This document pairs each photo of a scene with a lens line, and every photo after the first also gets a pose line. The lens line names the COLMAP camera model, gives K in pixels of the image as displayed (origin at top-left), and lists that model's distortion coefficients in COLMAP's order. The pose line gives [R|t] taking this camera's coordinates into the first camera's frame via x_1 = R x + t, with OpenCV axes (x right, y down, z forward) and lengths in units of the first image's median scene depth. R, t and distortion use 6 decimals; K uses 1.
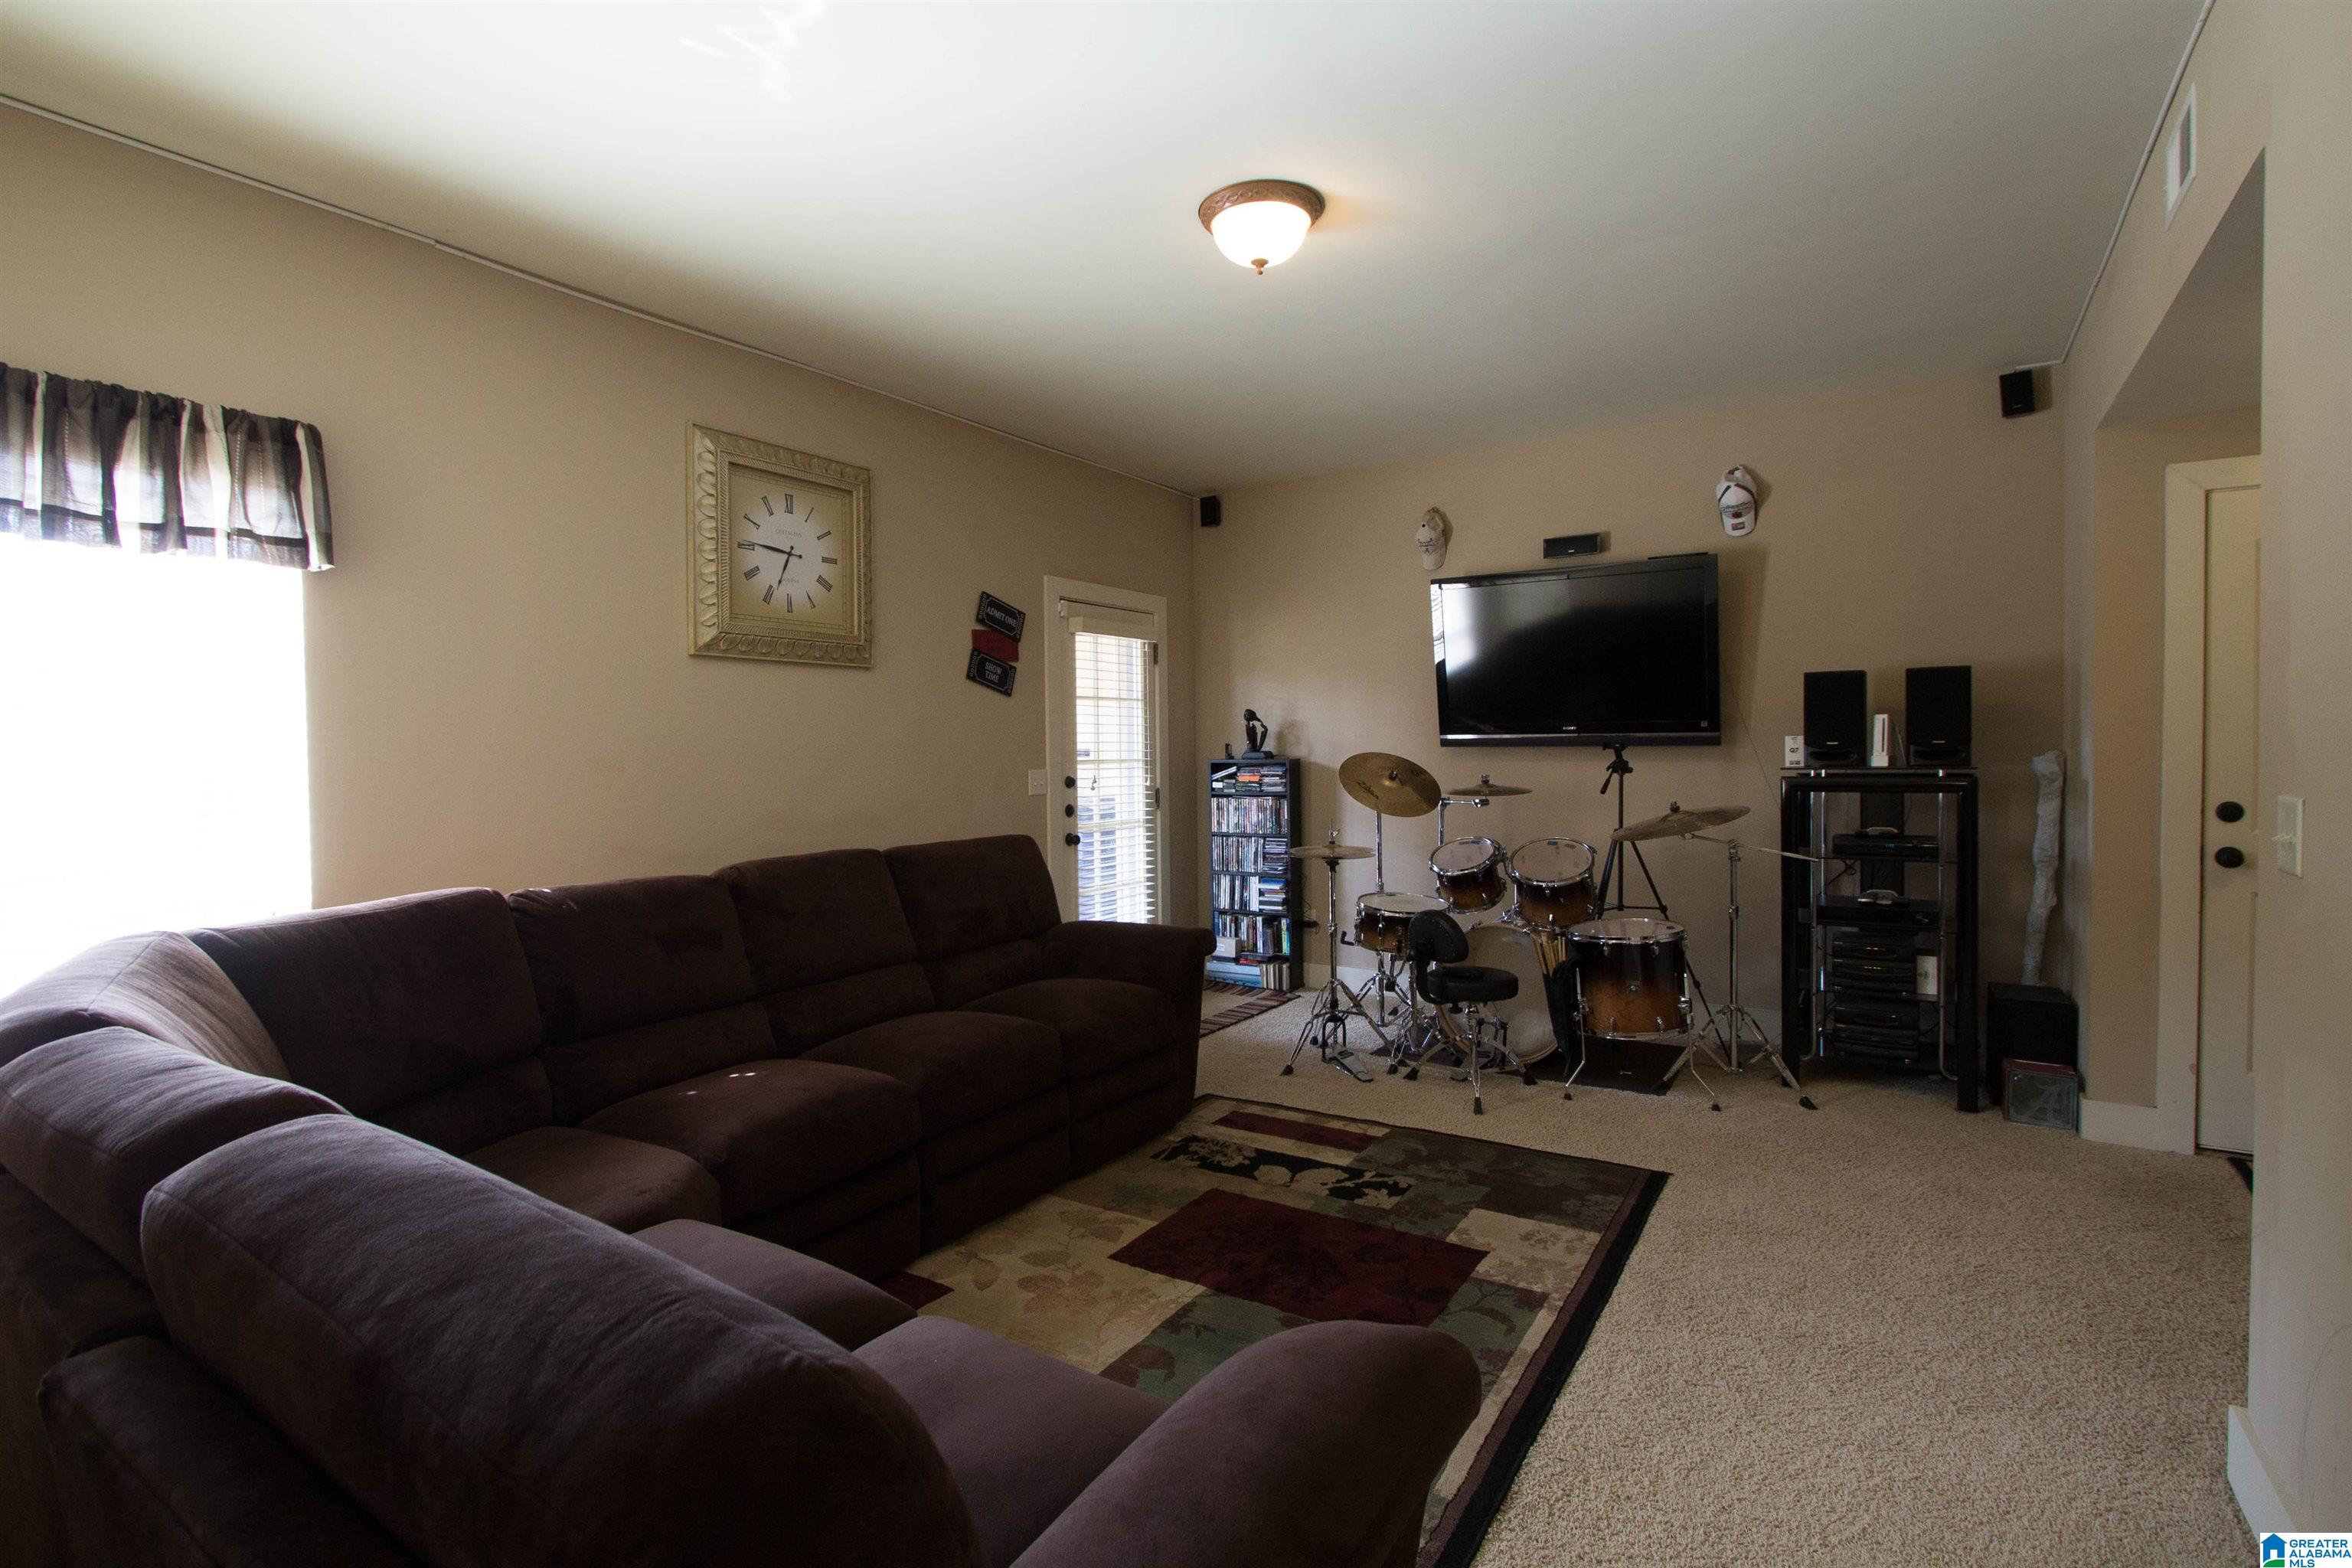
lens RADIAL K [[1103.8, 0, 1172.7], [0, 1103.8, 766.6], [0, 0, 1]] dist [-0.000452, 0.000150]
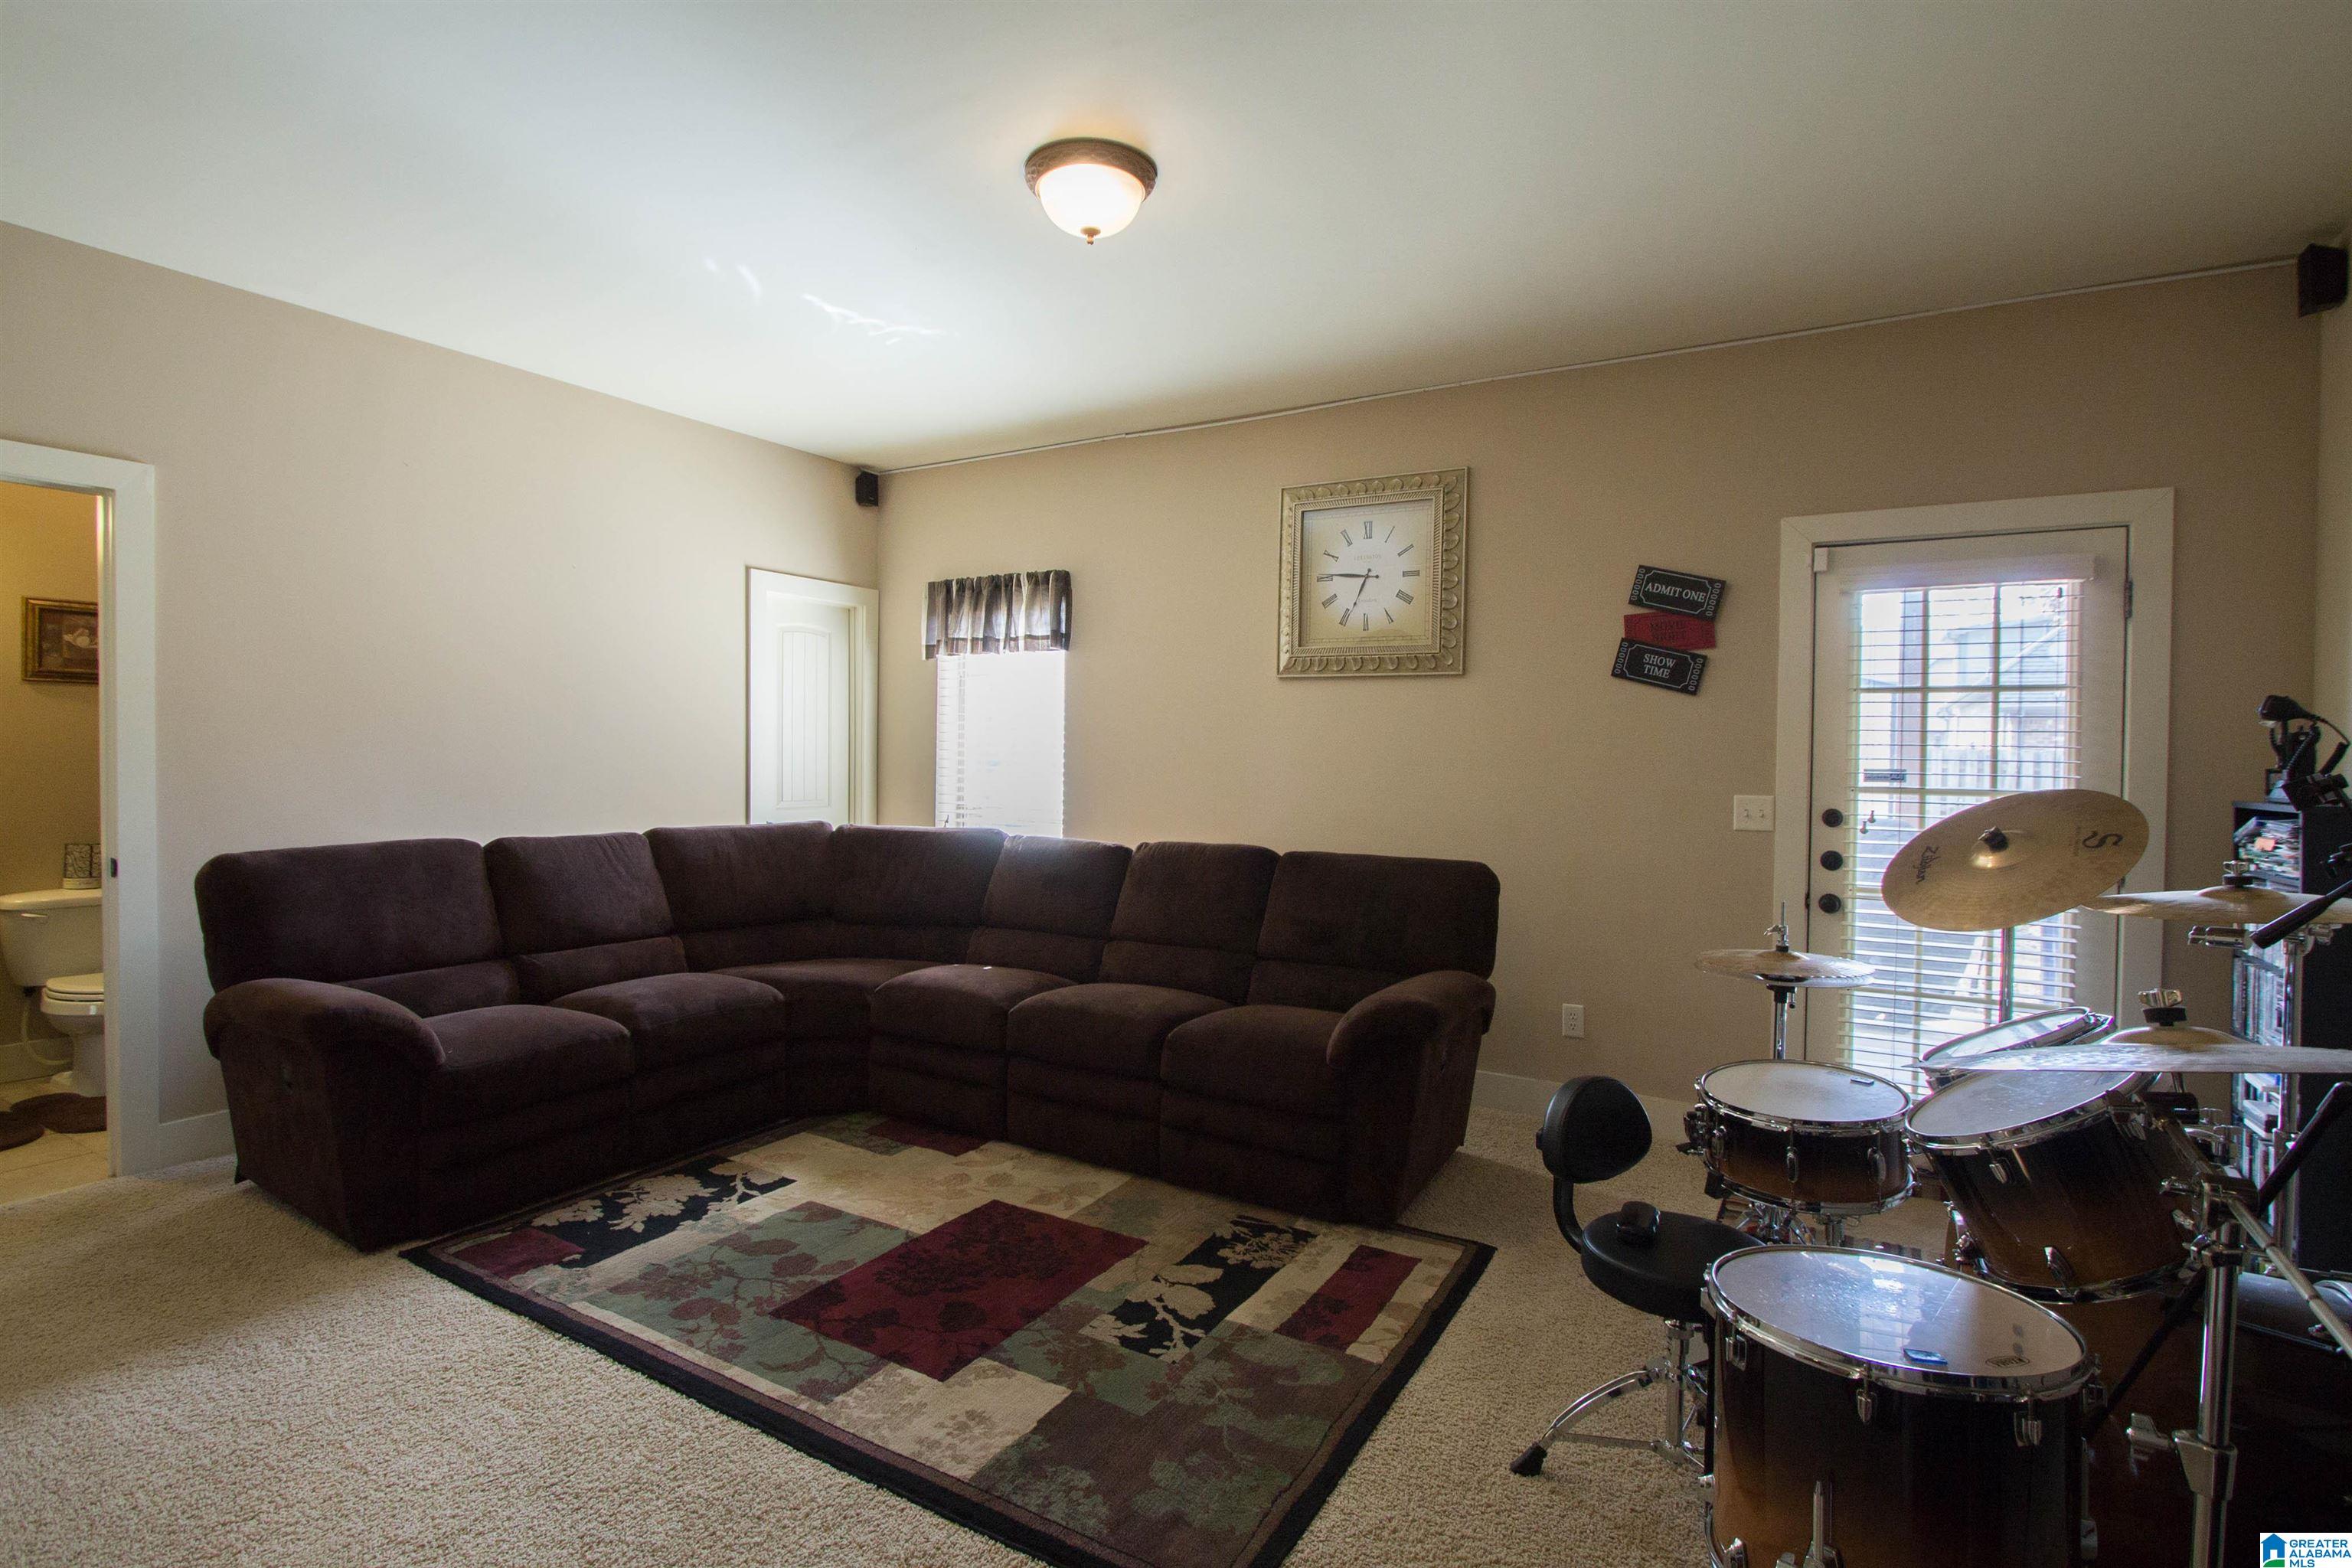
lens RADIAL K [[1141.8, 0, 1181.9], [0, 1141.8, 763.4], [0, 0, 1]] dist [-0.021793, 0.000353]
pose [[0.052392, 0.022459, -0.998374, 0.880794], [-0.034437, 0.999193, 0.020670, -0.029979], [0.998033, 0.033298, 0.053123, 0.879818]]
